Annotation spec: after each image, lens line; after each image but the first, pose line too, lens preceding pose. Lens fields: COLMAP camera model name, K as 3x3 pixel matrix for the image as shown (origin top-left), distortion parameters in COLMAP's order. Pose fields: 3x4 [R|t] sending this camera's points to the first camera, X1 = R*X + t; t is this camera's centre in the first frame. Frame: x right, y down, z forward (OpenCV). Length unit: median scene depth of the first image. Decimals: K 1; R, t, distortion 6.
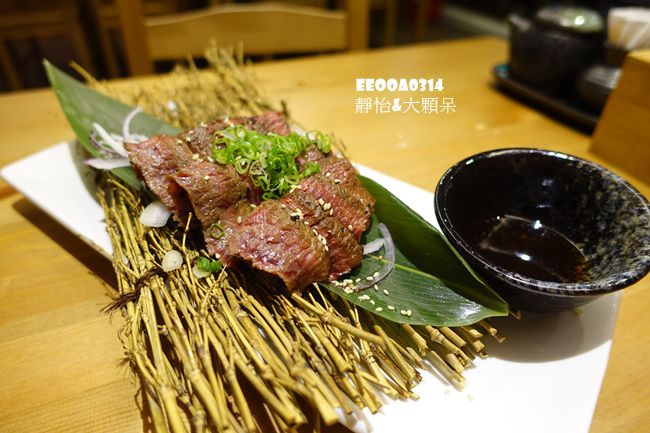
lens RADIAL K [[439.3, 0, 321.6], [0, 439.3, 217.7], [0, 0, 1]] dist [0.003766, -0.001384]
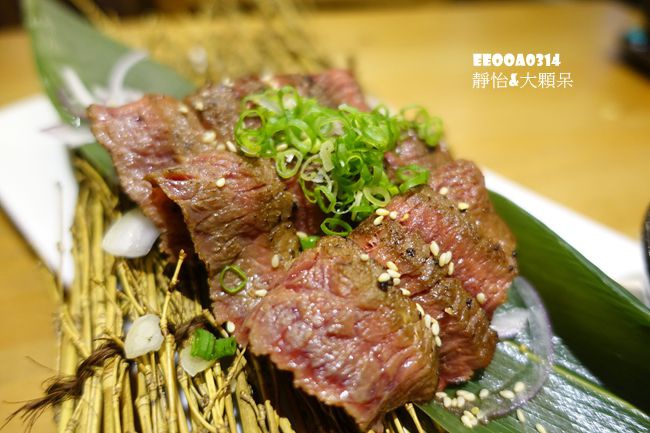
lens RADIAL K [[439.3, 0, 327.5], [0, 439.3, 215.3], [0, 0, 1]] dist [0.003766, -0.001384]
pose [[0.994075, 0.086995, -0.065165, -0.091785], [-0.082642, 0.994341, 0.066754, -0.095267], [0.070603, -0.060973, 0.995639, 0.463935]]
